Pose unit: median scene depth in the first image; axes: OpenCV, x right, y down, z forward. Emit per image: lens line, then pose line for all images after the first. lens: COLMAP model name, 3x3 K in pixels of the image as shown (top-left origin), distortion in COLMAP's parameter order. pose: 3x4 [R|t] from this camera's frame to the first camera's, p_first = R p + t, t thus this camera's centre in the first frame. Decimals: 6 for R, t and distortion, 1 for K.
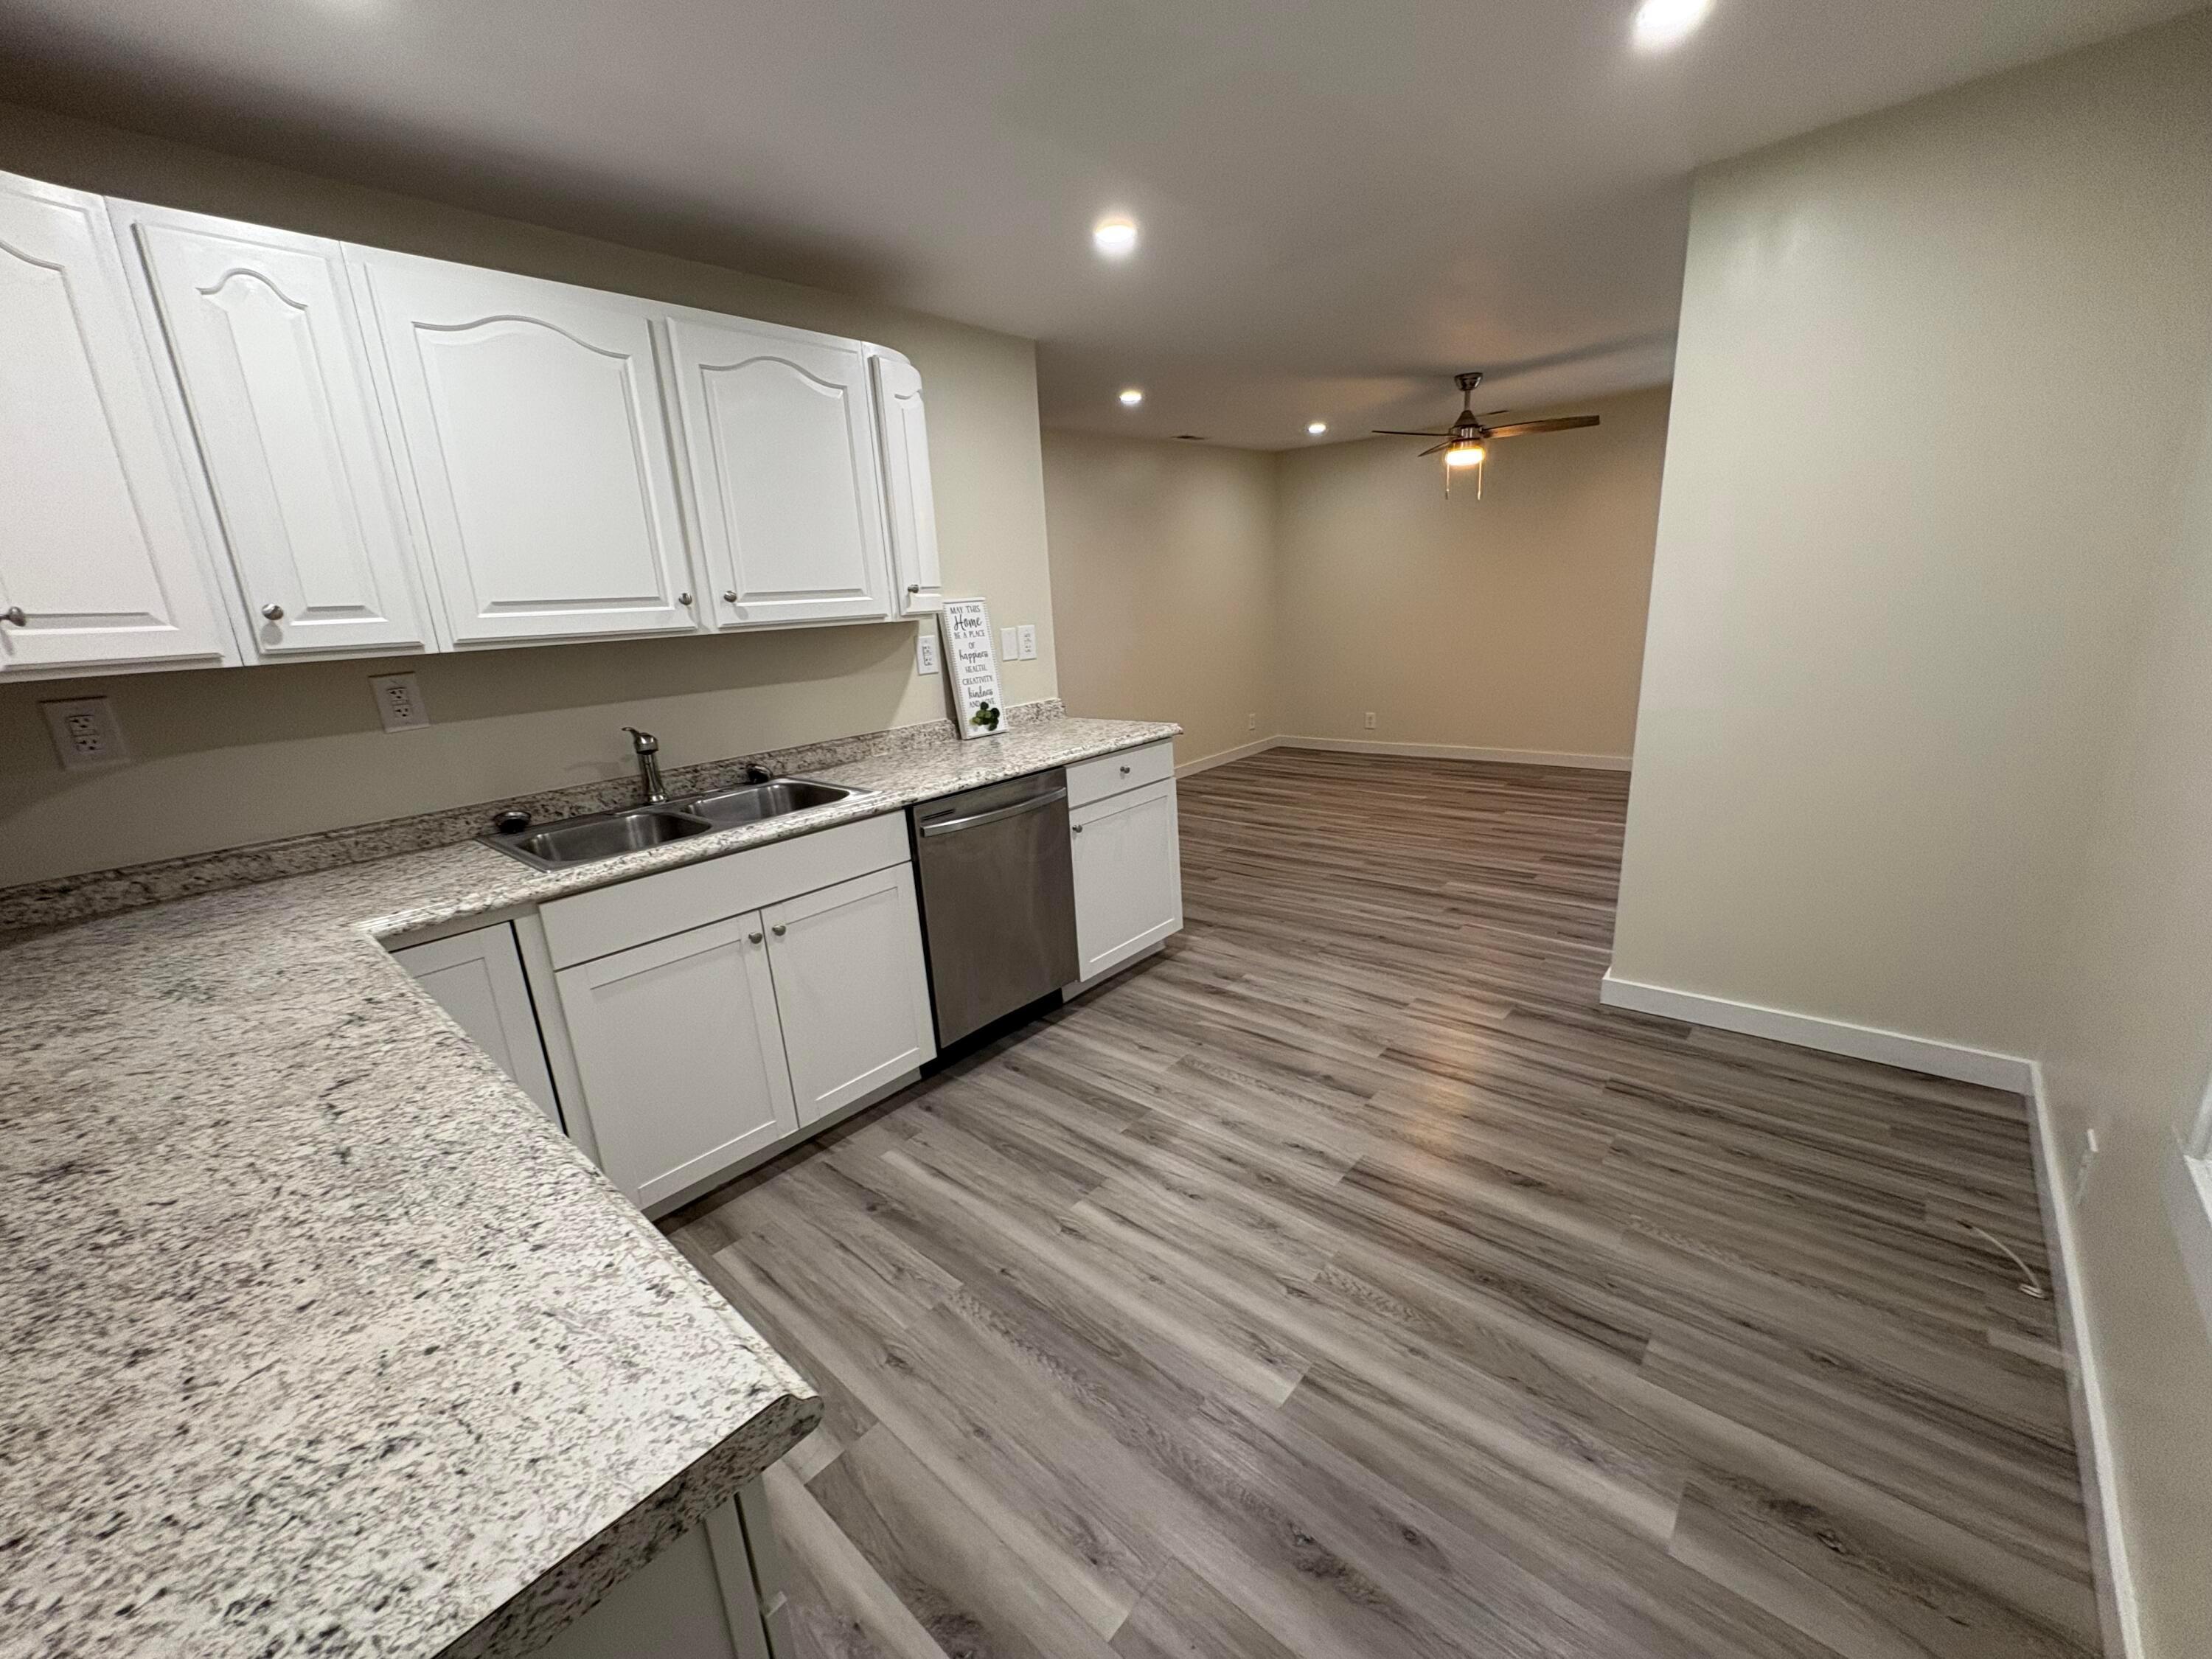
lens RADIAL K [[881.0, 0, 1111.4], [0, 881.0, 828.0], [0, 0, 1]] dist [-0.002419, 0.001514]
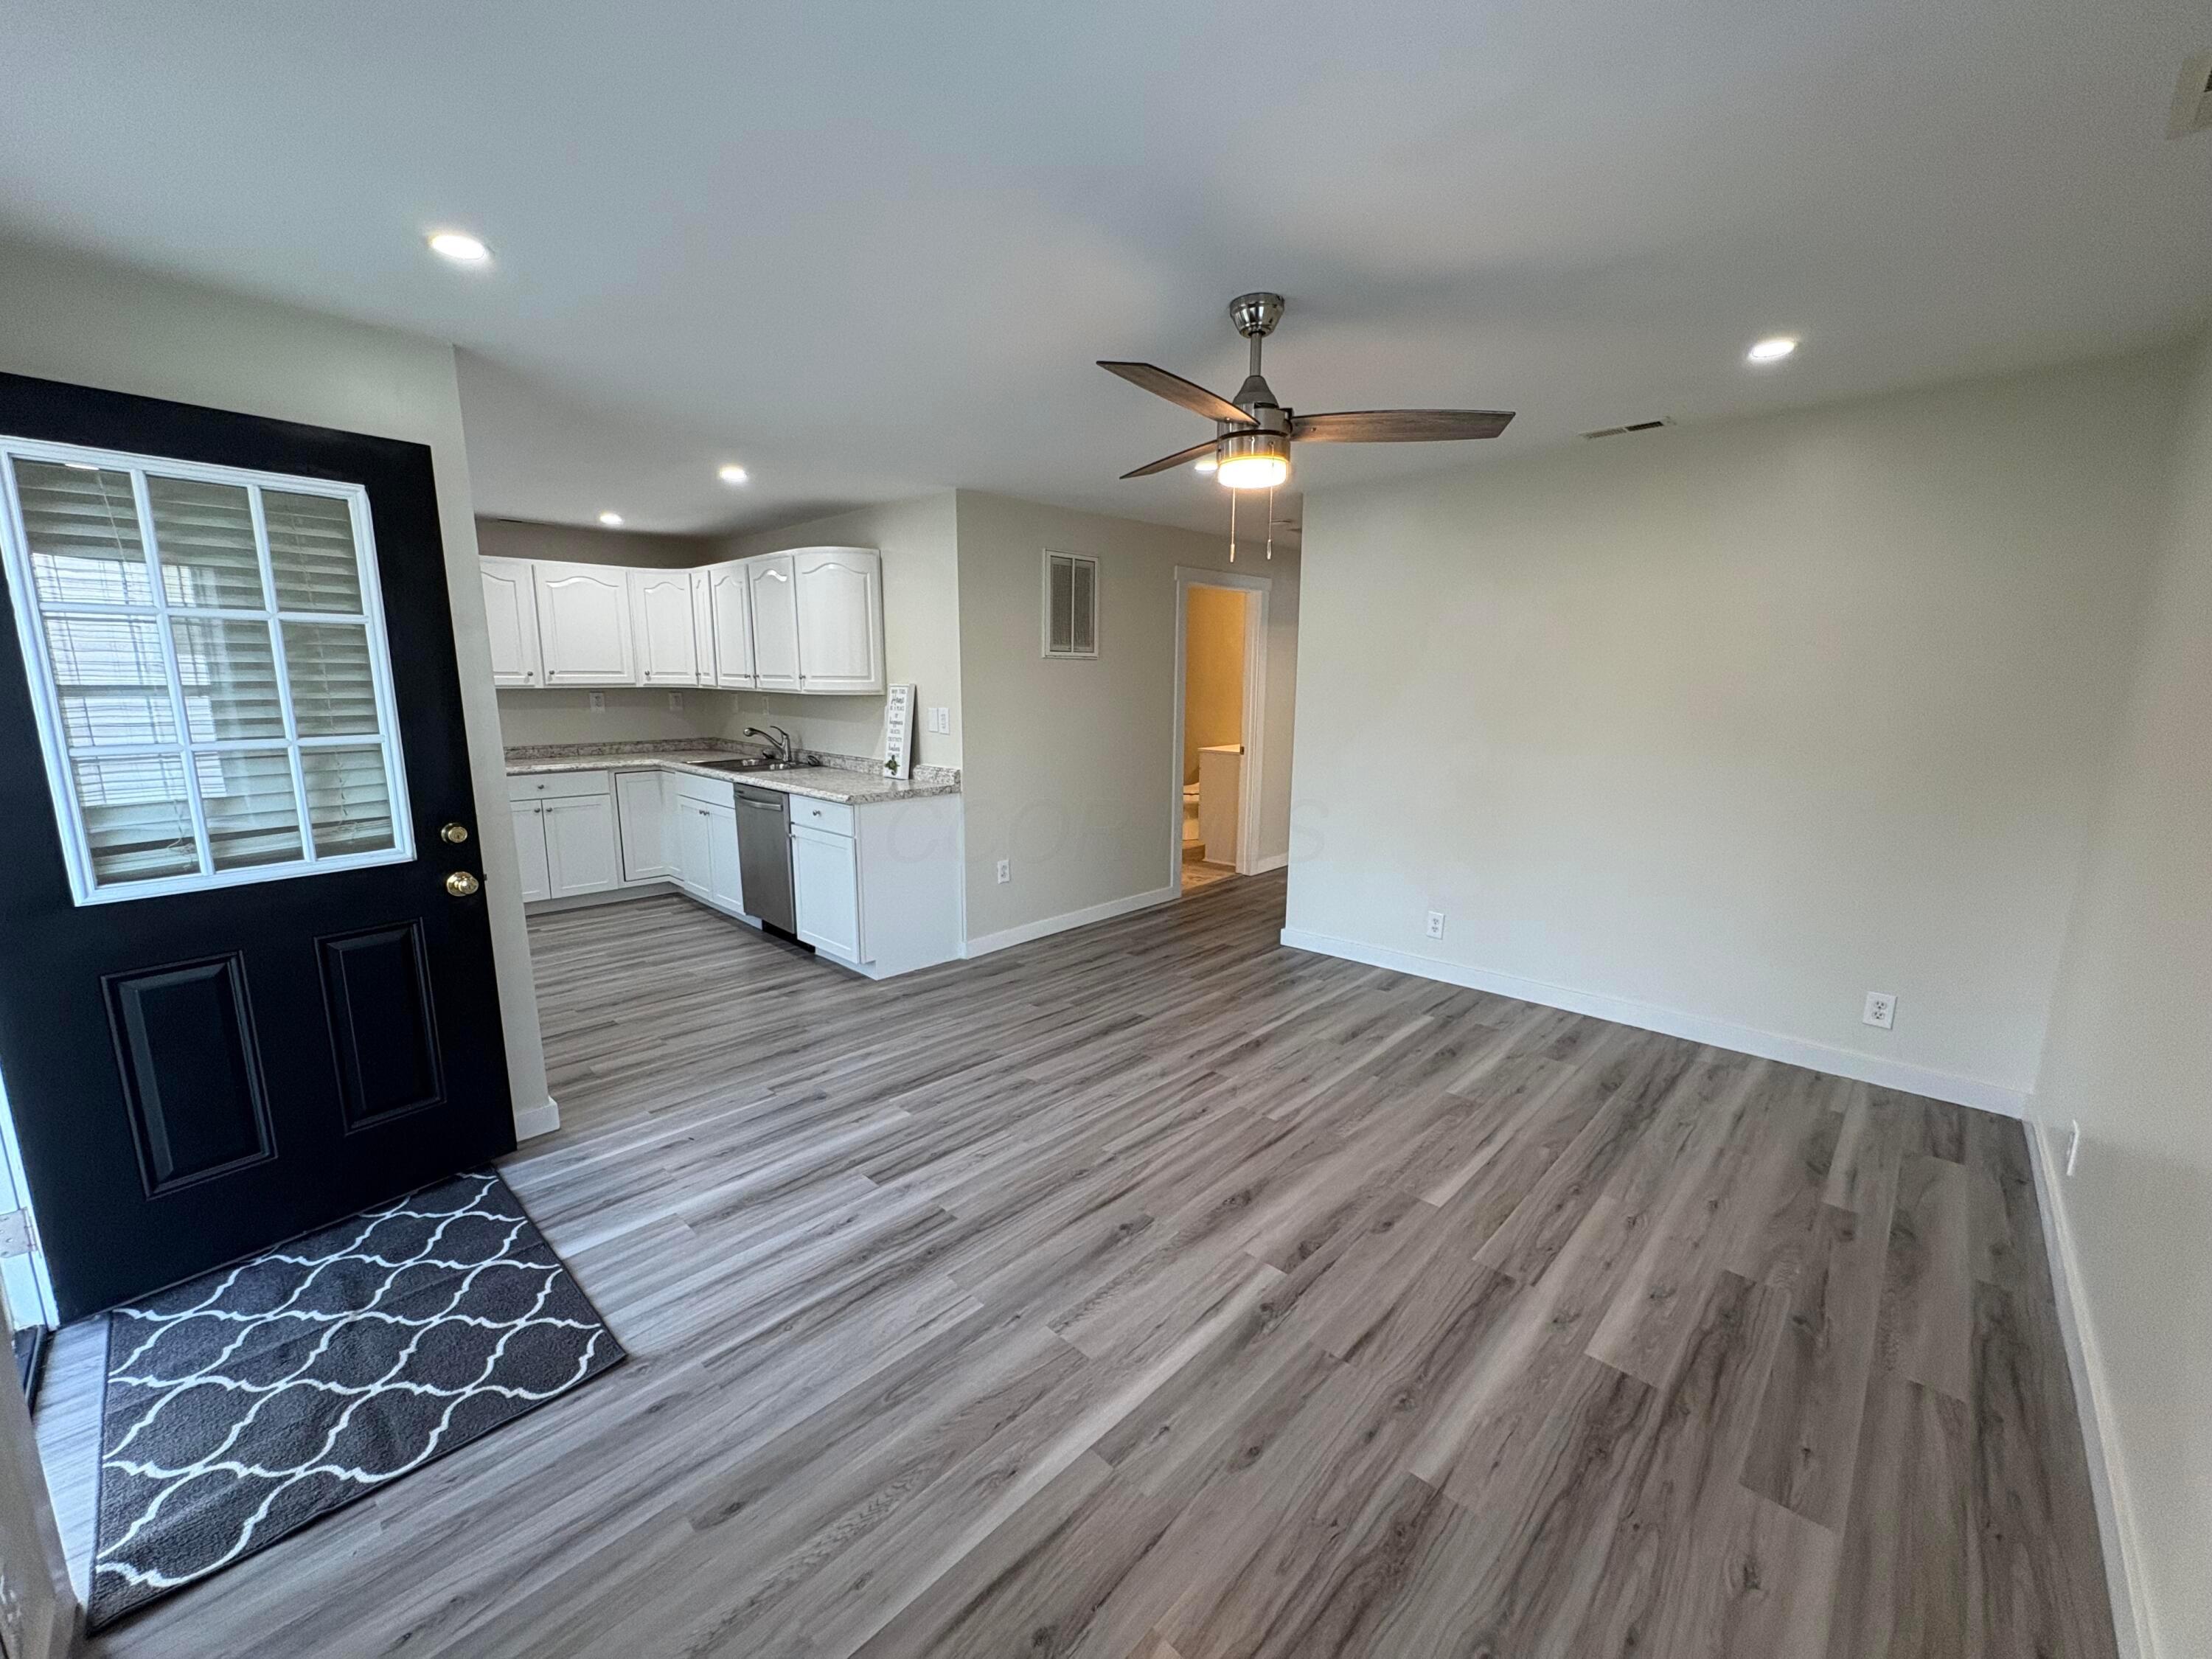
lens RADIAL K [[881.0, 0, 1108.0], [0, 881.0, 827.3], [0, 0, 1]] dist [-0.002419, 0.001514]
pose [[-0.045184, 0.231847, -0.971702, 1.292266], [-0.257716, 0.937065, 0.235566, -0.469591], [0.965164, 0.261067, 0.017411, 1.364757]]
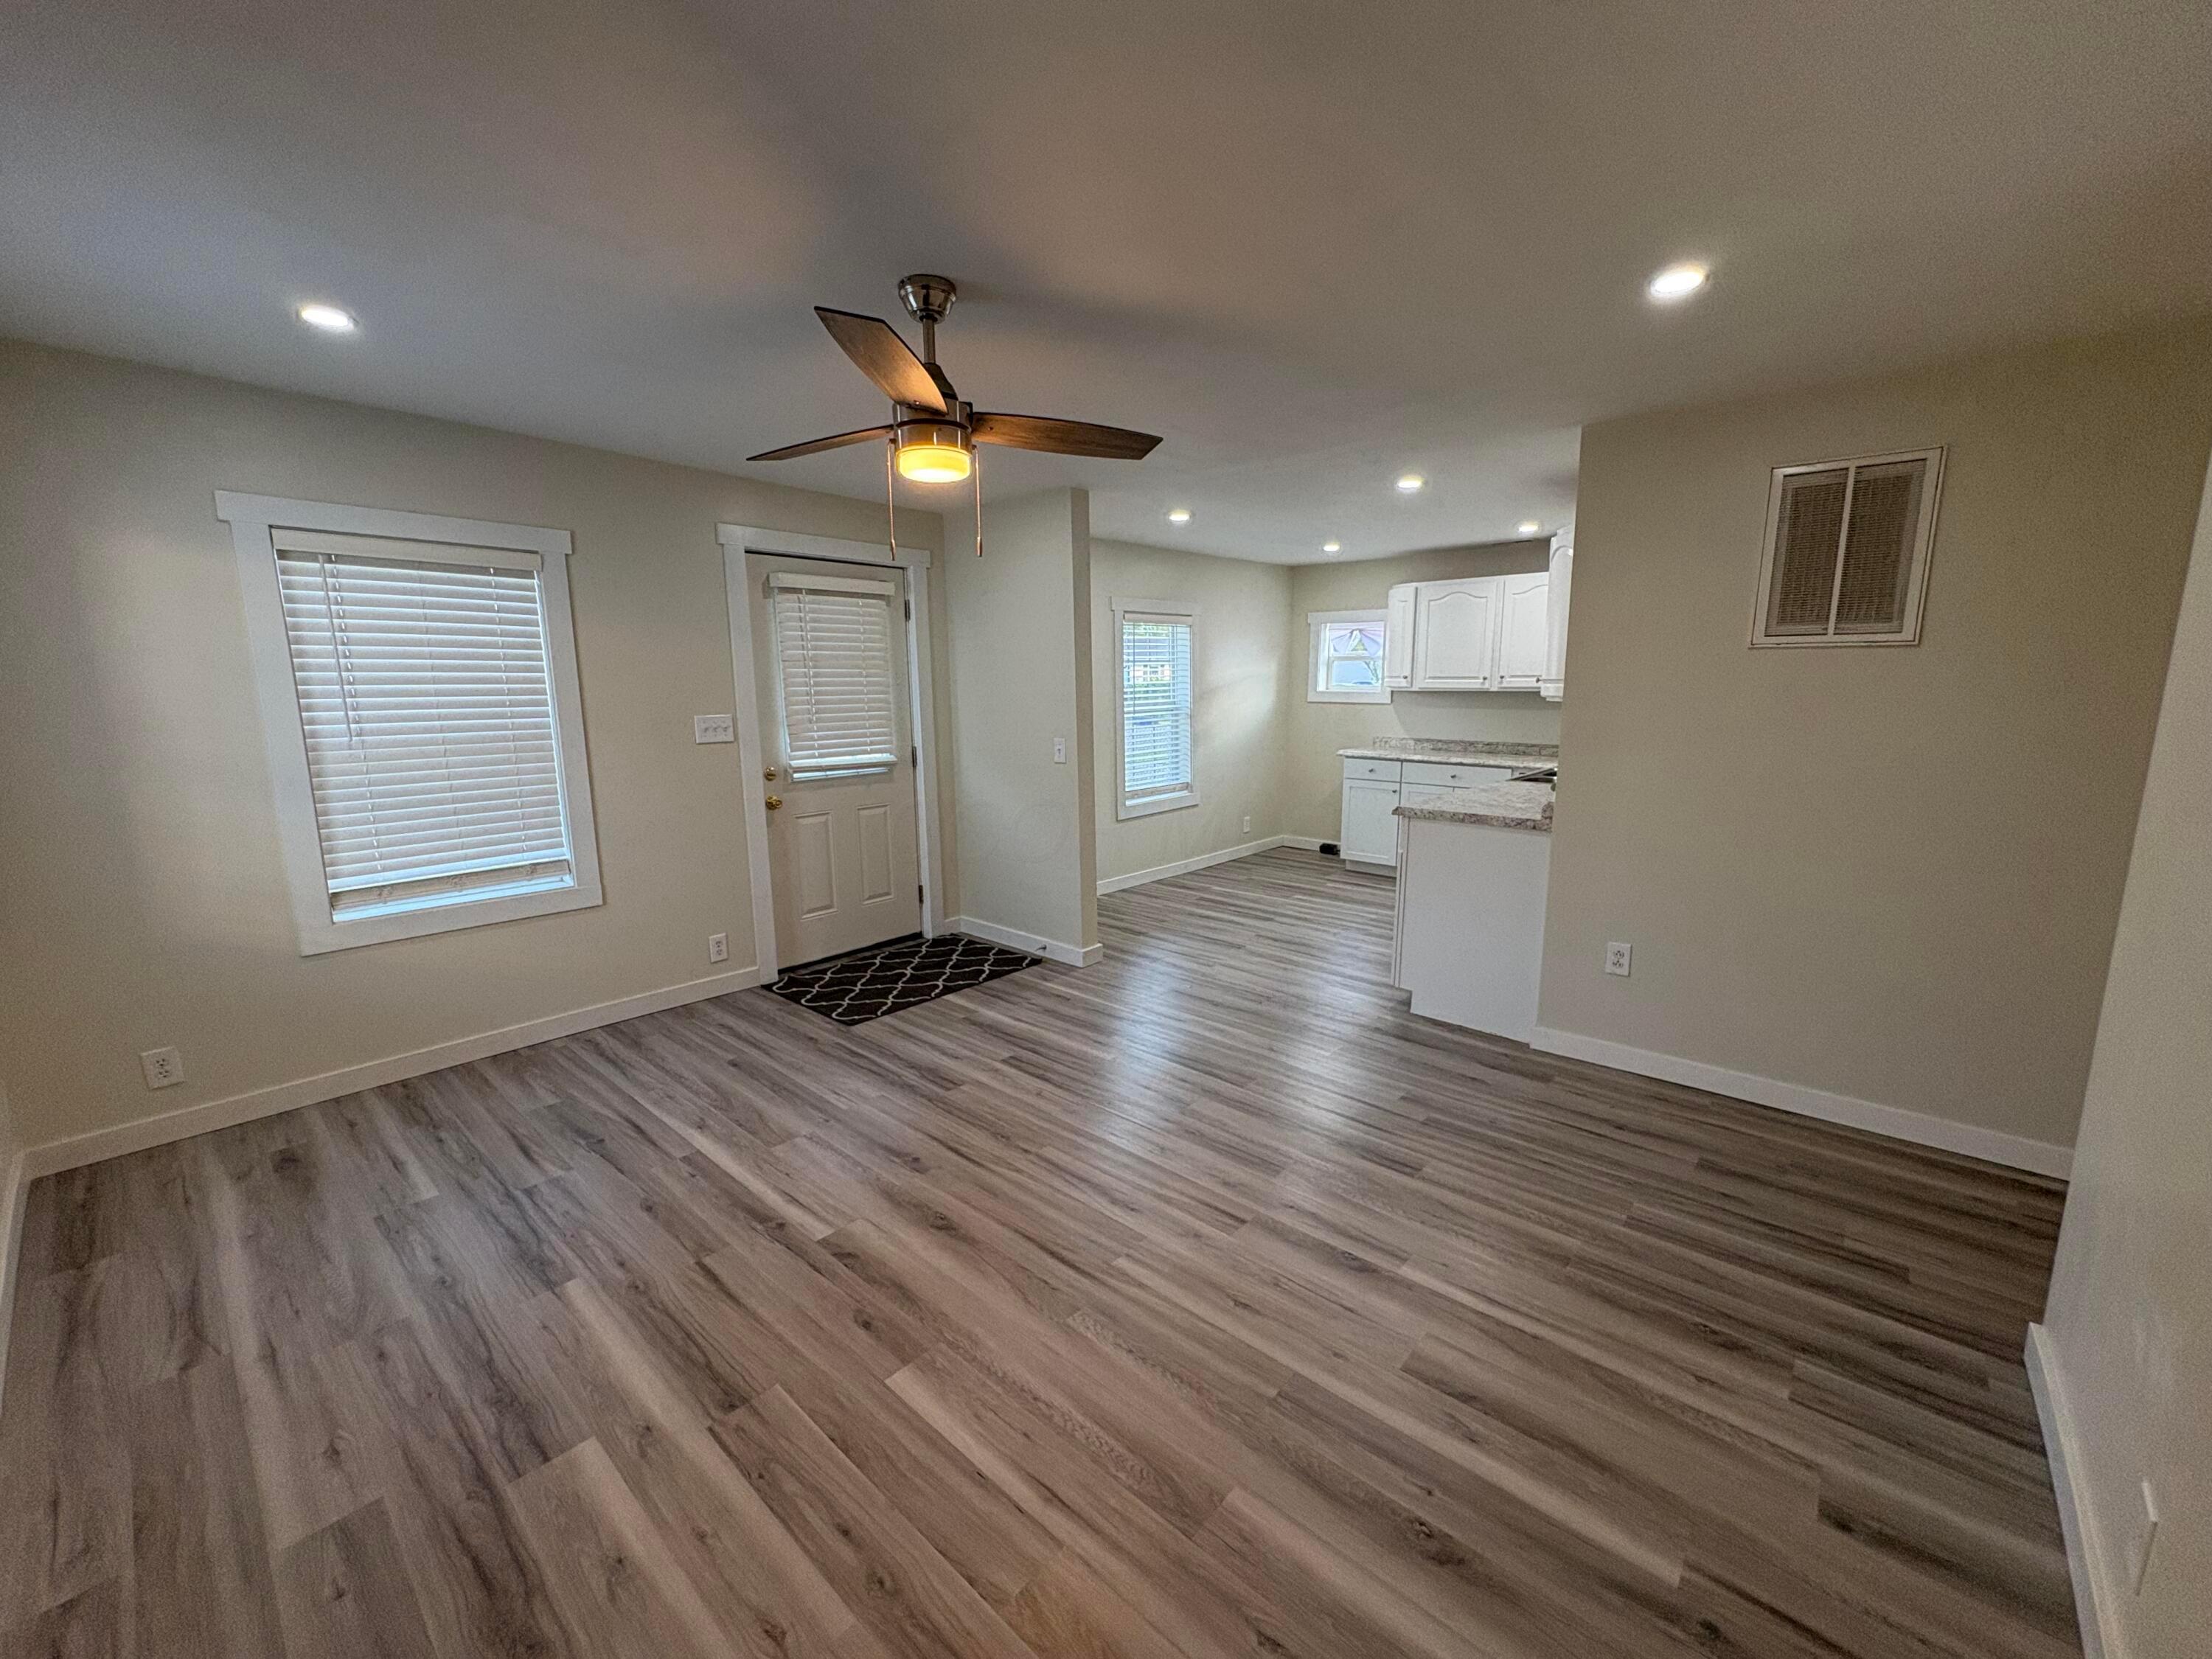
lens RADIAL K [[881.0, 0, 1108.6], [0, 881.0, 823.4], [0, 0, 1]] dist [-0.002419, 0.001514]
pose [[-0.997691, 0.065990, 0.016036, 0.447290], [0.066761, 0.909820, 0.409599, -0.612878], [0.012440, 0.409724, -0.912125, 2.108842]]
